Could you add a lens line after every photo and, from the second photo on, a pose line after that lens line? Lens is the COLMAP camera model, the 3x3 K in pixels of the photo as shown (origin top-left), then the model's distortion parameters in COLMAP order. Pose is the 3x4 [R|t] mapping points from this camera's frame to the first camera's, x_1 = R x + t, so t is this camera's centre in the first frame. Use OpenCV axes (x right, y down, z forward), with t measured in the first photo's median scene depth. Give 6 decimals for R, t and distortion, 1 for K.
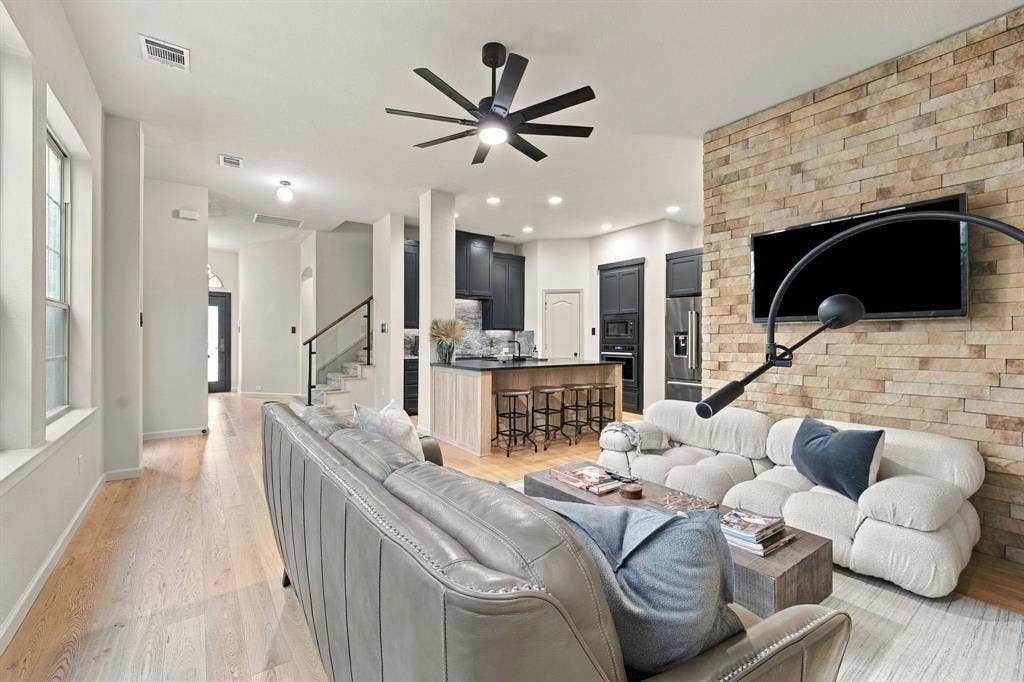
lens RADIAL K [[444.8, 0, 513.6], [0, 444.8, 338.0], [0, 0, 1]] dist [-0.000014, 0.000019]
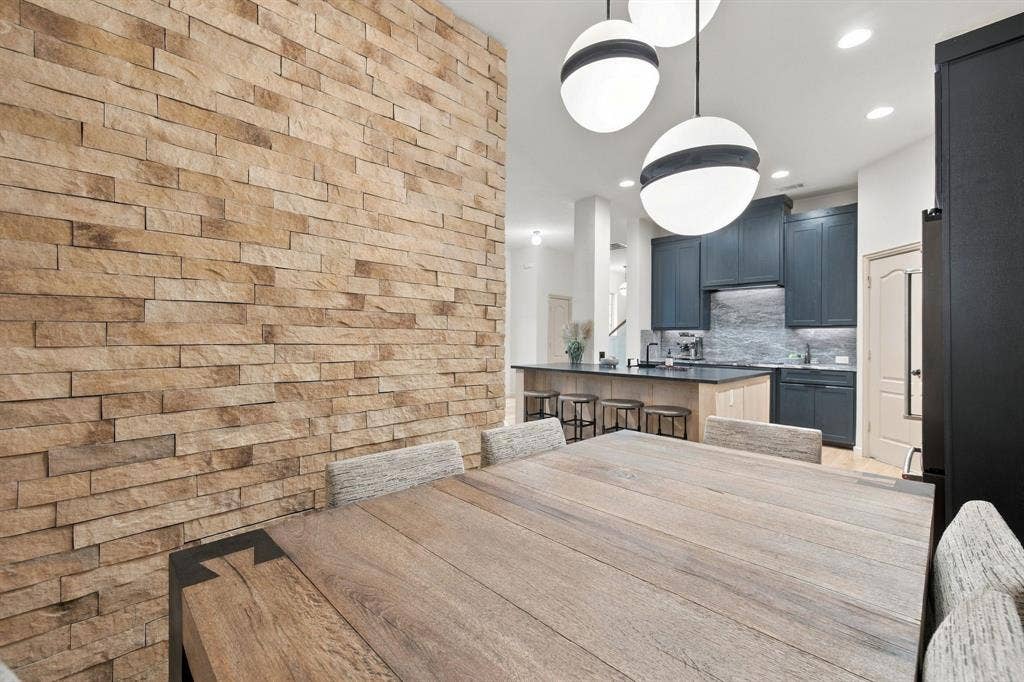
lens RADIAL K [[430.4, 0, 512.0], [0, 430.4, 339.3], [0, 0, 1]] dist [0.009777, -0.000042]
pose [[0.146937, -0.004093, -0.989137, 0.574992], [-0.002891, 0.999985, -0.004568, 0.002783], [0.989142, 0.003530, 0.146923, 0.491856]]
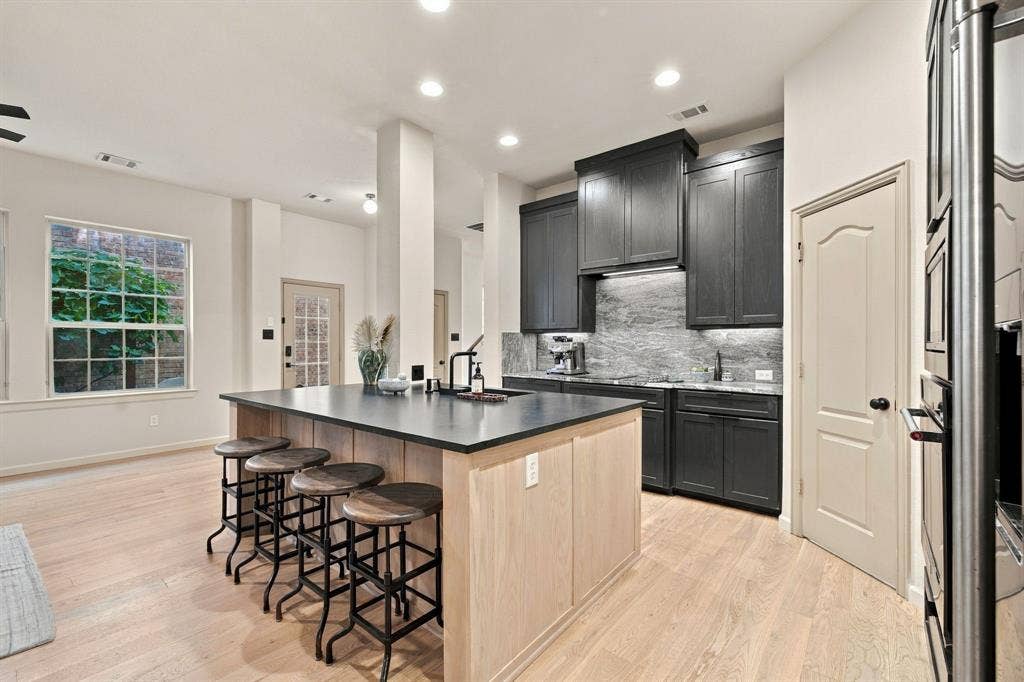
lens RADIAL K [[430.4, 0, 514.1], [0, 430.4, 346.5], [0, 0, 1]] dist [0.009777, -0.000042]
pose [[0.255275, -0.002566, -0.966865, 0.357516], [0.001512, 0.999996, -0.002255, 0.000557], [0.966867, -0.000887, 0.255278, 0.728340]]
